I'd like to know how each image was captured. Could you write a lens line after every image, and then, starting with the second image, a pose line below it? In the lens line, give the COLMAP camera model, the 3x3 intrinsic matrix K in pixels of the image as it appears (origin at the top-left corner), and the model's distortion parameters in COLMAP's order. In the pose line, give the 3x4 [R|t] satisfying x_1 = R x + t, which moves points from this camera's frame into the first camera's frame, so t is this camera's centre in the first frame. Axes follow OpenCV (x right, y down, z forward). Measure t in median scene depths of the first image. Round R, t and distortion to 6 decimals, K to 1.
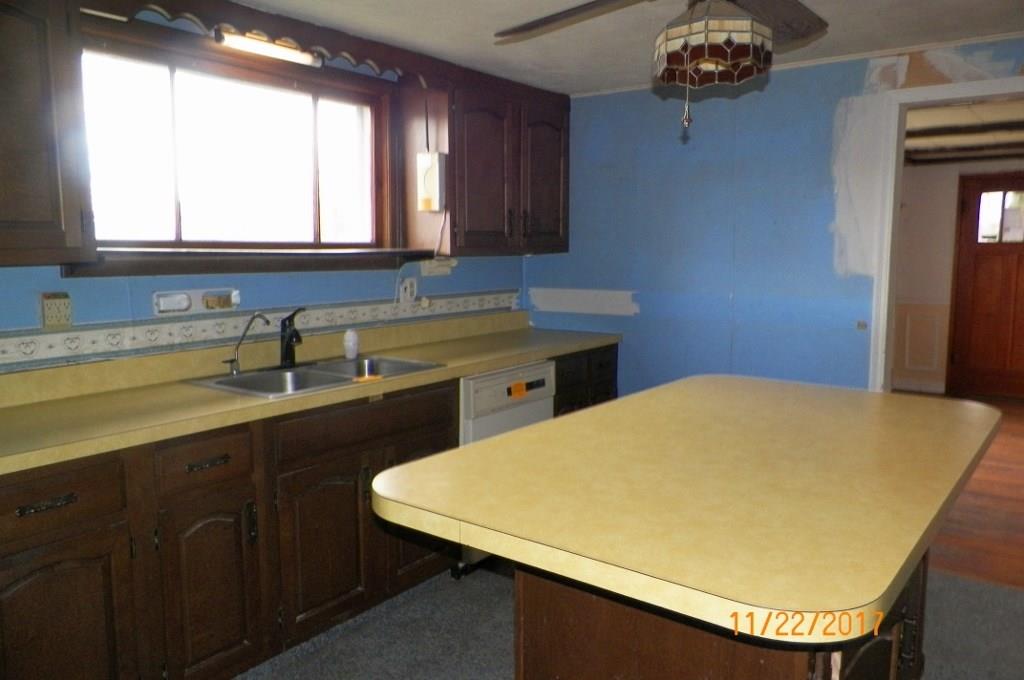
lens RADIAL K [[774.6, 0, 516.5], [0, 774.6, 342.0], [0, 0, 1]] dist [0.024692, -0.010080]
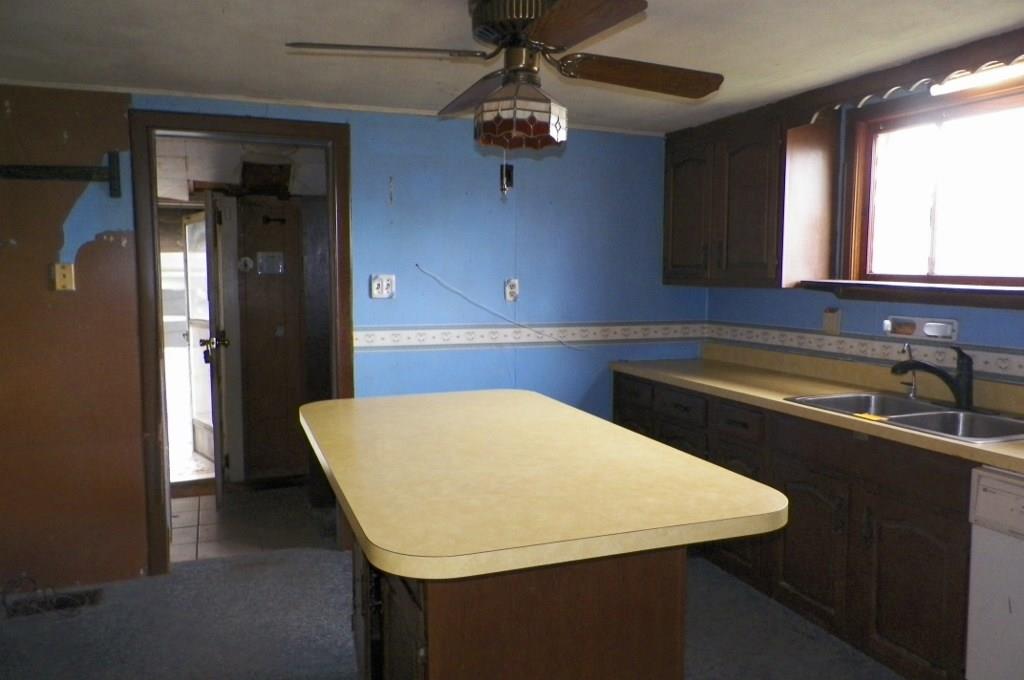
lens RADIAL K [[774.6, 0, 513.1], [0, 774.6, 339.4], [0, 0, 1]] dist [0.024692, -0.010080]
pose [[-0.516901, 0.078360, -0.852451, 0.887398], [-0.114381, 0.980550, 0.159493, -0.154752], [0.848369, 0.179946, -0.497885, 1.109429]]
